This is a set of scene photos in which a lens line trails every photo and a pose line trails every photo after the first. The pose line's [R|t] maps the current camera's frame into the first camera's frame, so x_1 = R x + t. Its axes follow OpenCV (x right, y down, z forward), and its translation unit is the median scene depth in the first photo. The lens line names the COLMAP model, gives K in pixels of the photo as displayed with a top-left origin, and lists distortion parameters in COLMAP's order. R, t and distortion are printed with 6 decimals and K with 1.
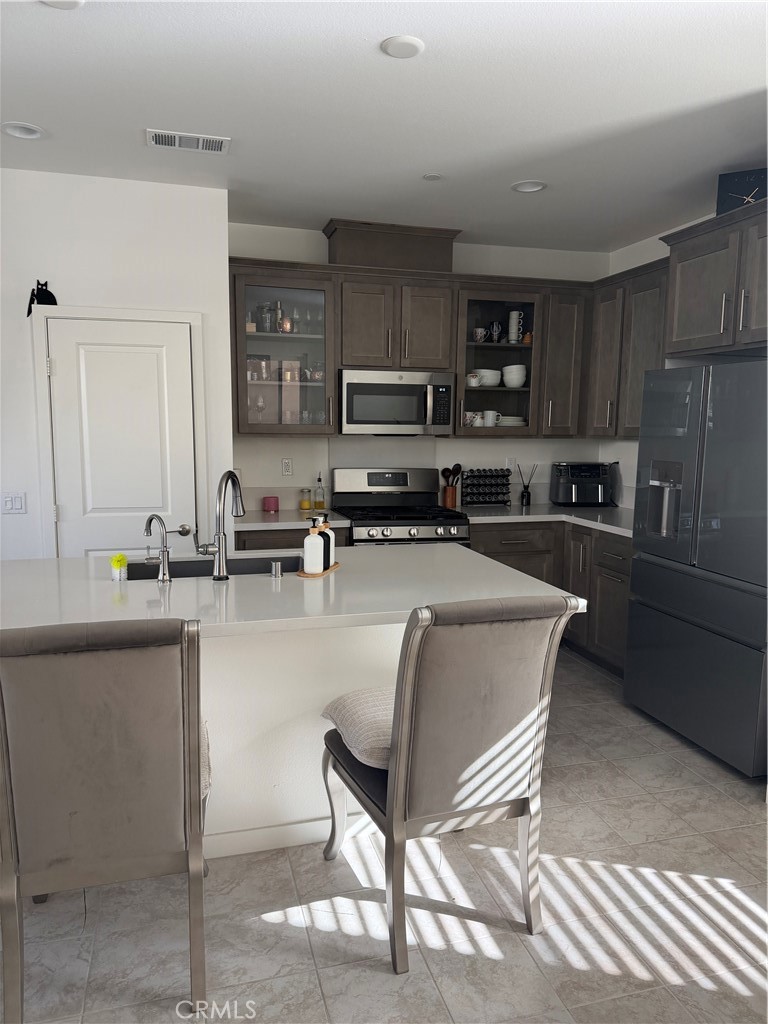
lens RADIAL K [[721.6, 0, 379.6], [0, 721.6, 520.5], [0, 0, 1]] dist [0.005301, -0.006398]
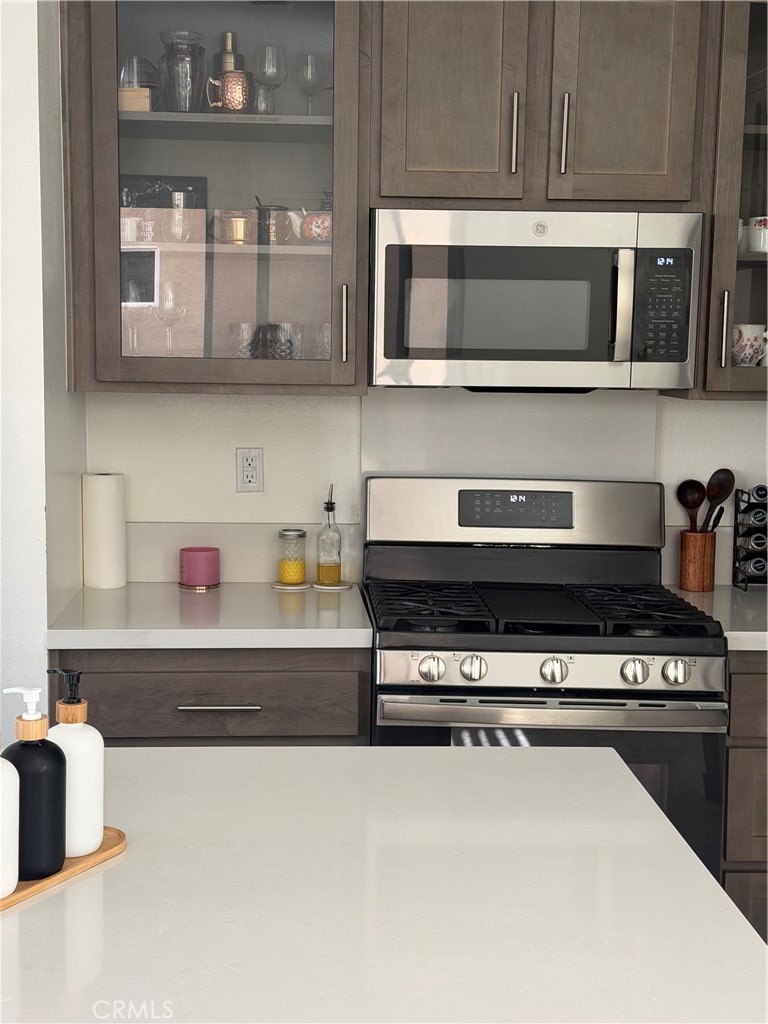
lens RADIAL K [[1439.5, 0, 383.2], [0, 1439.5, 505.5], [0, 0, 1]] dist [0.051905, 0.000000]
pose [[0.973360, 0.027894, -0.227578, 0.115653], [-0.032988, 0.999282, -0.018611, -0.044770], [0.226895, 0.025622, 0.973582, 0.286050]]
